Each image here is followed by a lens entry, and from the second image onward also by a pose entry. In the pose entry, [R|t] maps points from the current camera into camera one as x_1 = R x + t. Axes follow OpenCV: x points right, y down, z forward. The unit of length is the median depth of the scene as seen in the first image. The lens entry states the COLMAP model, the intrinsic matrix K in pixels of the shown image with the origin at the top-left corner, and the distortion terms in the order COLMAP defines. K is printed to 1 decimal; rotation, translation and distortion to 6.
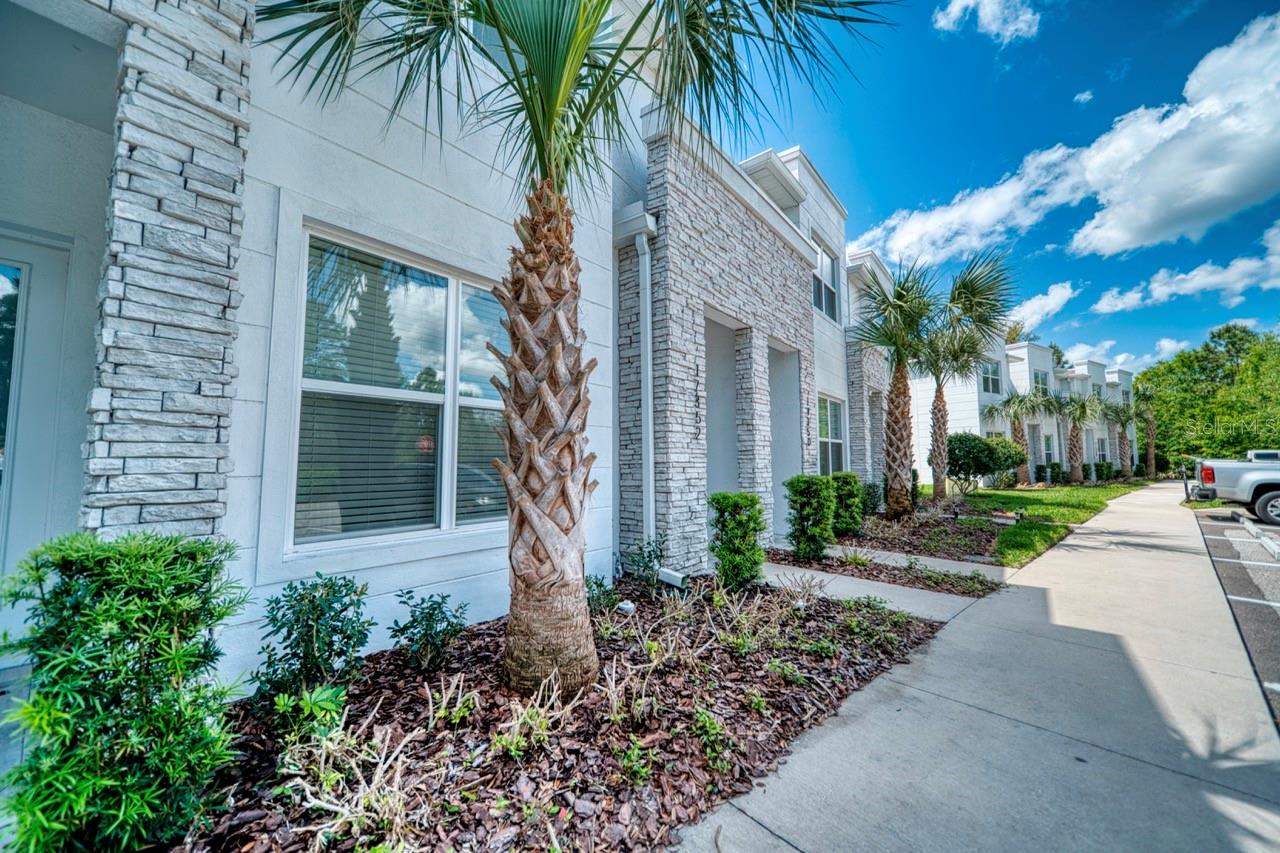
lens RADIAL K [[486.9, 0, 643.6], [0, 486.9, 430.2], [0, 0, 1]] dist [0.001811, -0.000175]
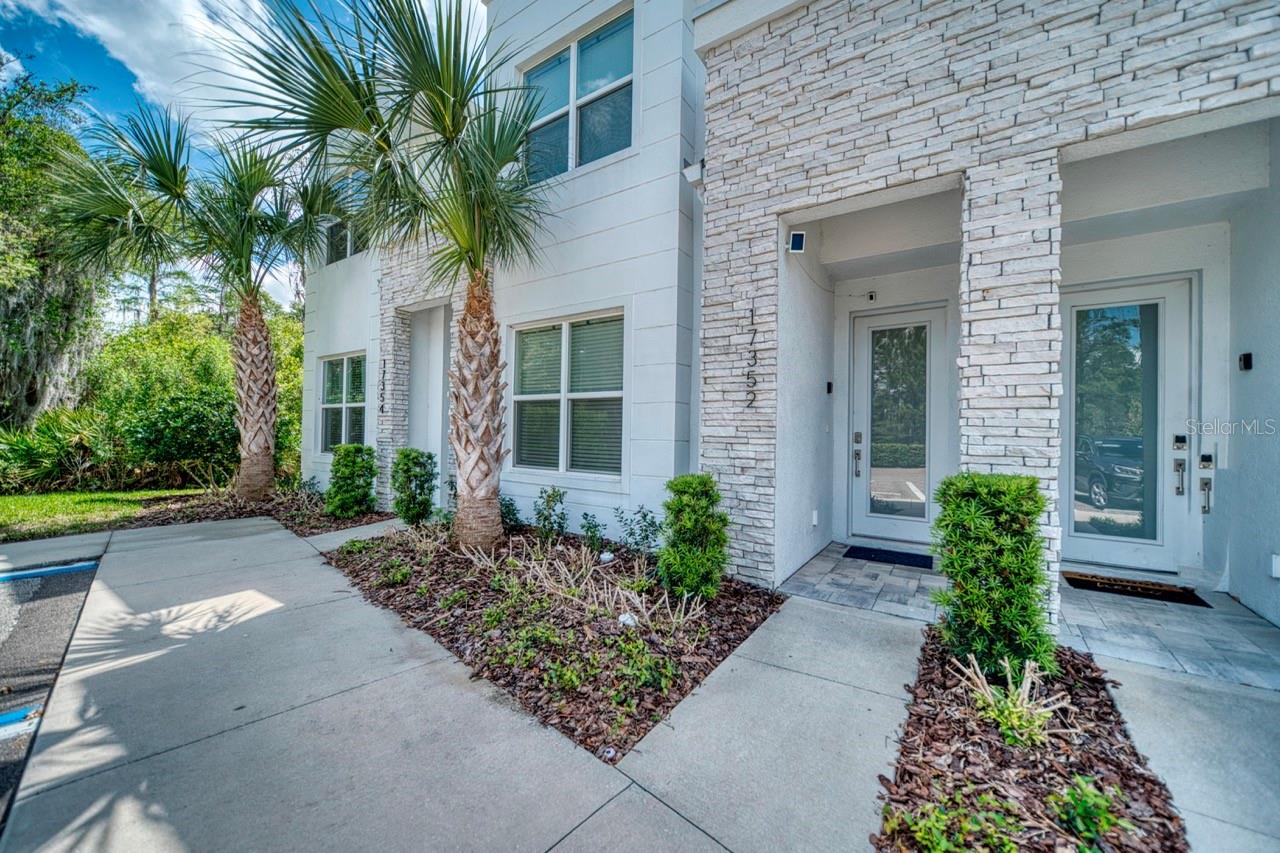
lens RADIAL K [[457.0, 0, 650.0], [0, 457.0, 434.4], [0, 0, 1]] dist [-0.000747, -0.000614]
pose [[0.076699, 0.000482, -0.997054, 0.940711], [0.067716, 0.997688, 0.005692, 0.053503], [0.994752, -0.067954, 0.076489, 0.887363]]
